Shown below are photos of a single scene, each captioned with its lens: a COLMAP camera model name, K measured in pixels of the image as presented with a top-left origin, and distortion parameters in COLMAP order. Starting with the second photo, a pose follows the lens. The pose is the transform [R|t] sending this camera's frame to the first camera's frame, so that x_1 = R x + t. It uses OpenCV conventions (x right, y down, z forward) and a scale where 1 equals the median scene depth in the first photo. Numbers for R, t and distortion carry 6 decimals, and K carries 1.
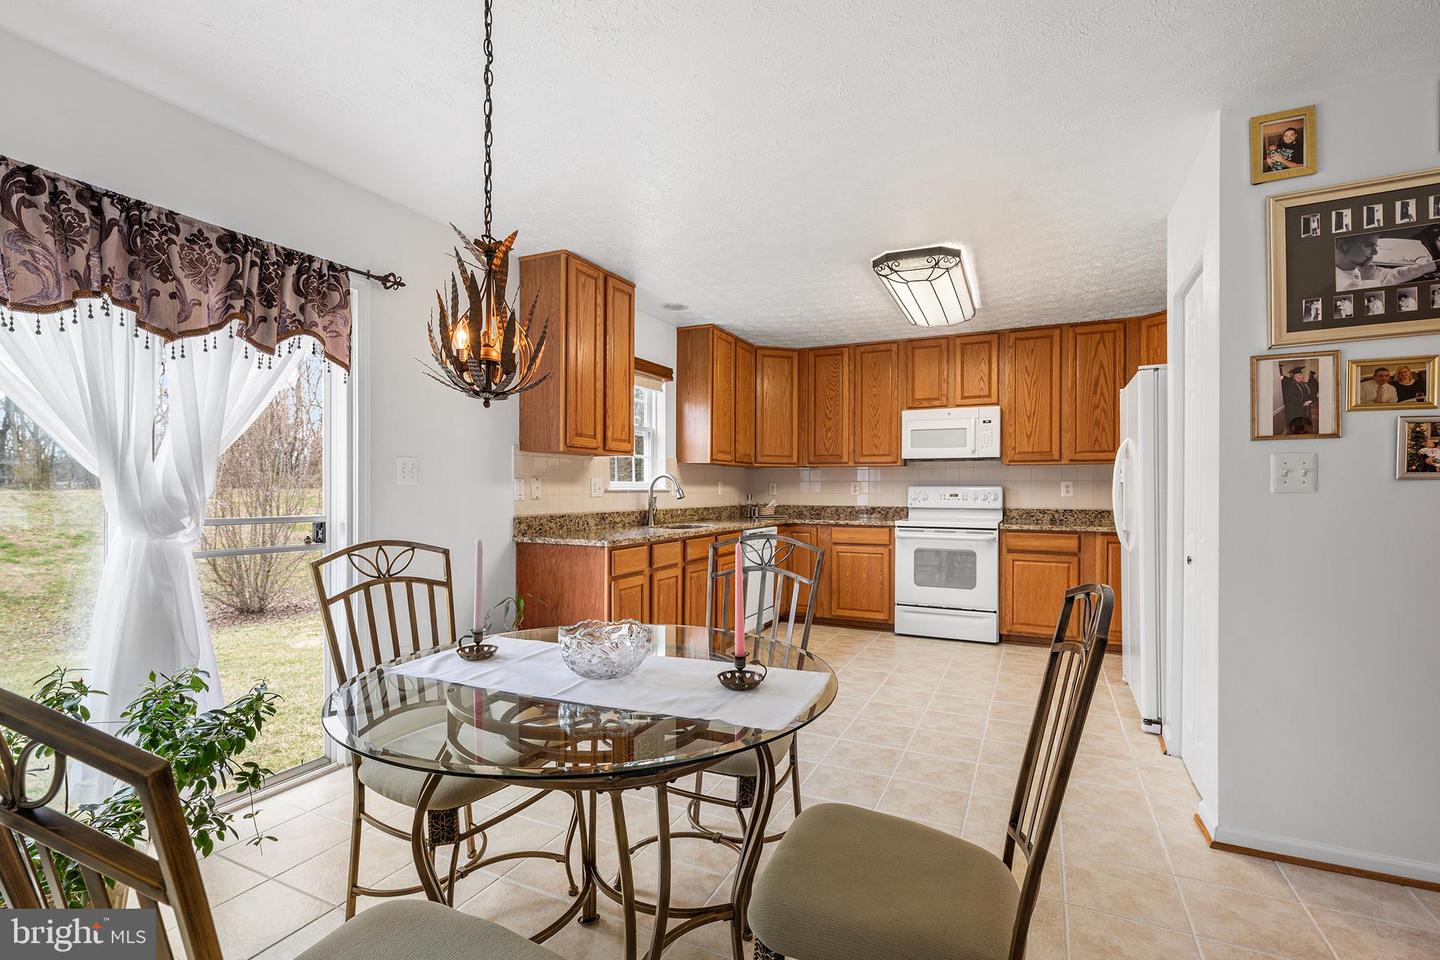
lens RADIAL K [[677.8, 0, 717.9], [0, 677.8, 487.7], [0, 0, 1]] dist [0.003529, 0.000378]
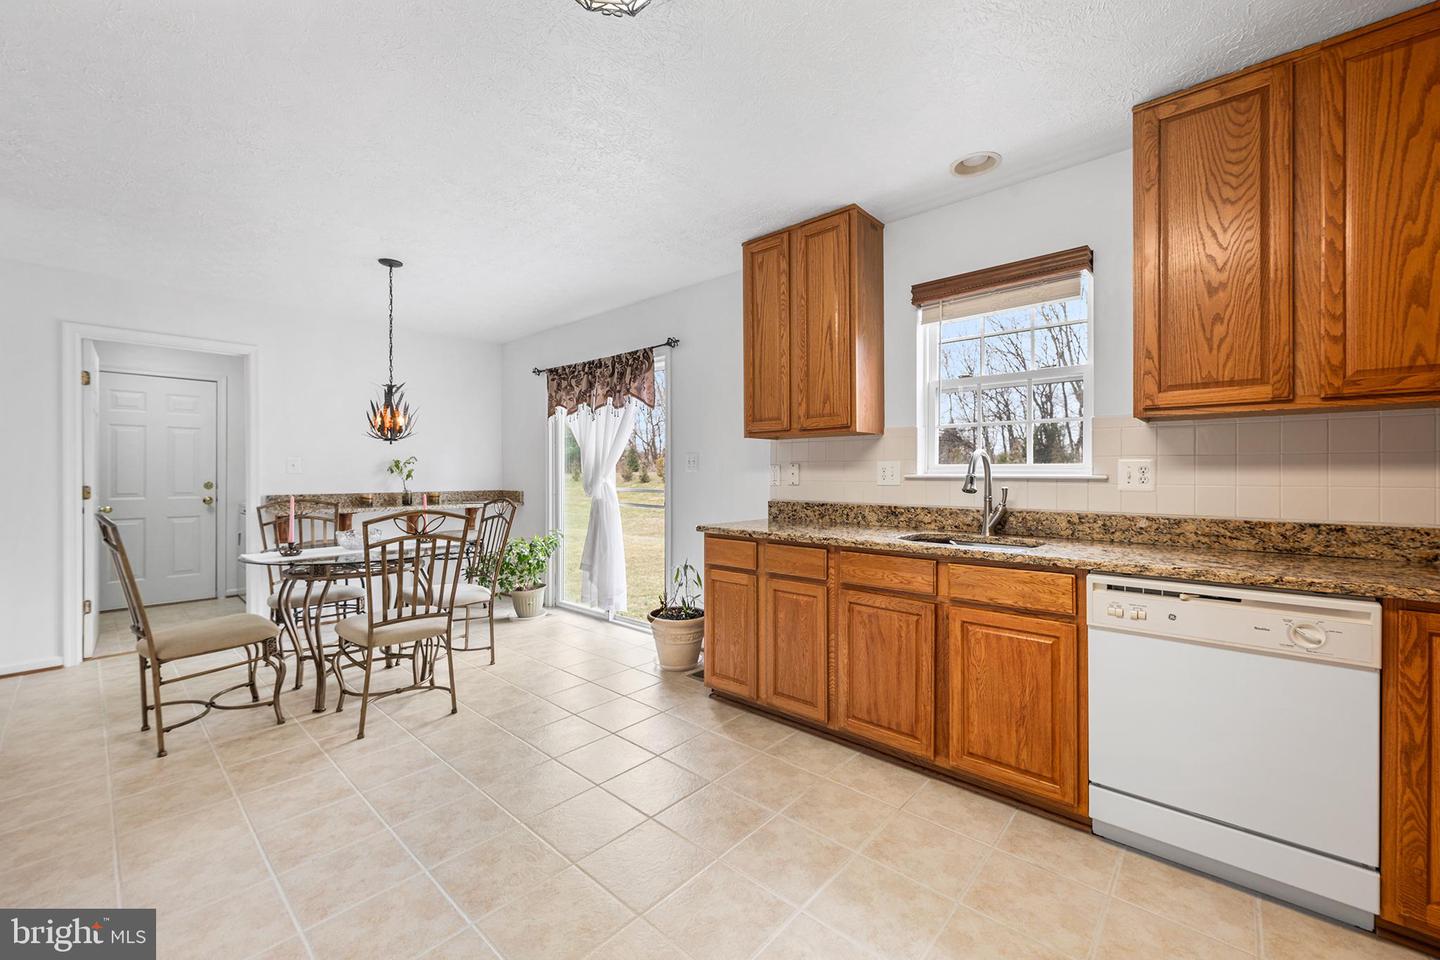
lens RADIAL K [[578.0, 0, 719.2], [0, 578.0, 473.7], [0, 0, 1]] dist [0.001488, -0.000025]
pose [[-0.284896, -0.001188, -0.958558, 0.433165], [0.001034, 0.999998, -0.001547, 0.000729], [0.958558, -0.001432, -0.284894, 0.837928]]
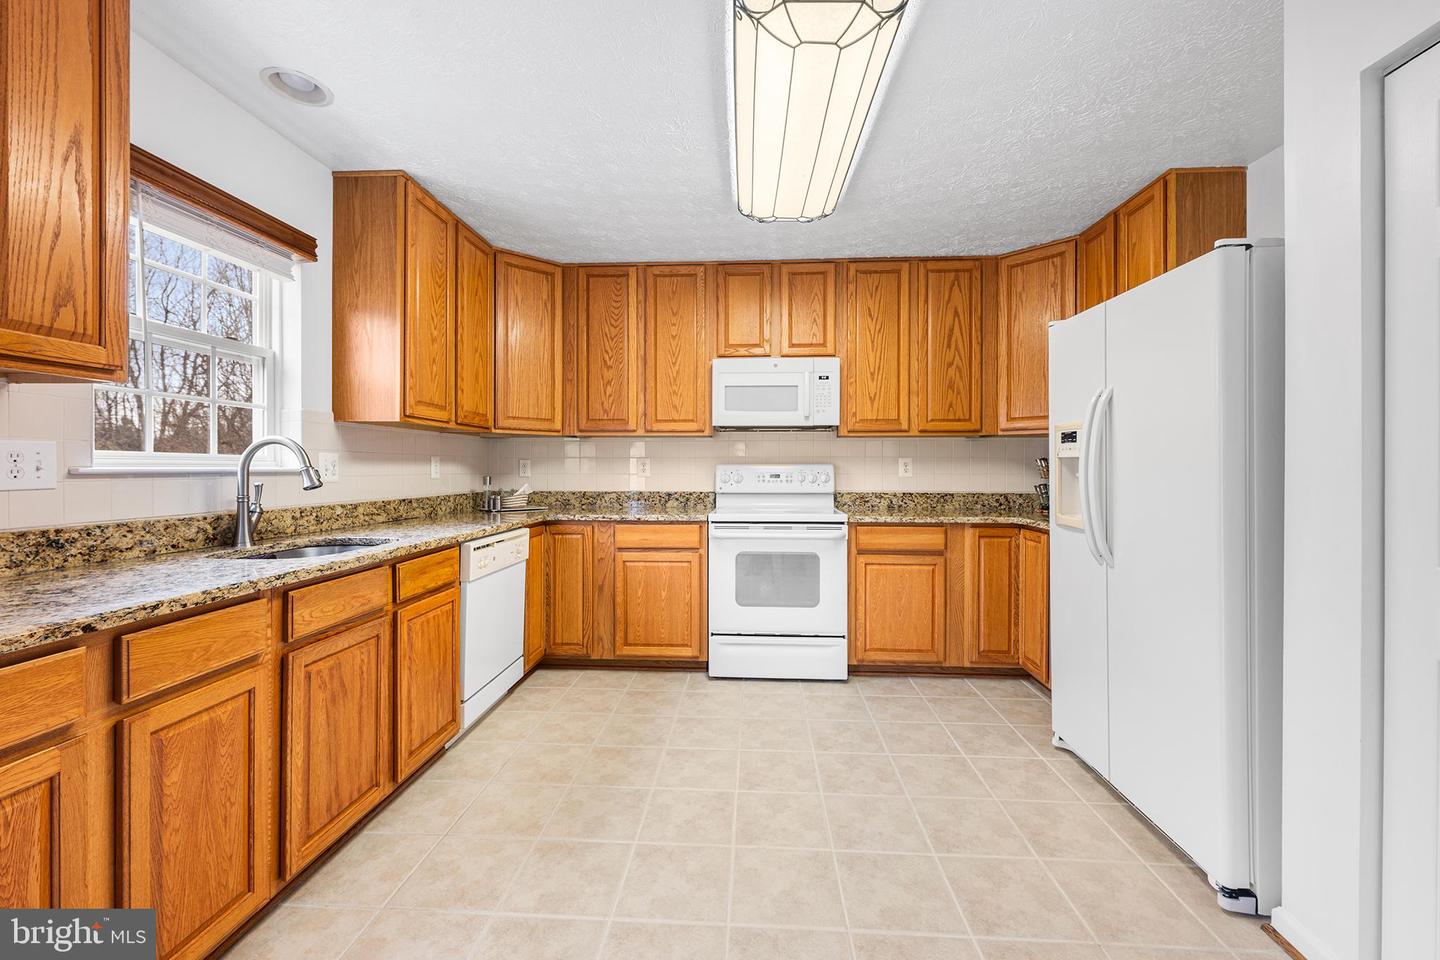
lens RADIAL K [[578.0, 0, 729.2], [0, 578.0, 472.8], [0, 0, 1]] dist [0.001488, -0.000025]
pose [[0.919244, -0.004775, 0.393660, 0.048637], [0.000601, 0.999942, 0.010726, 0.000594], [-0.393689, -0.009624, 0.919193, 0.452884]]
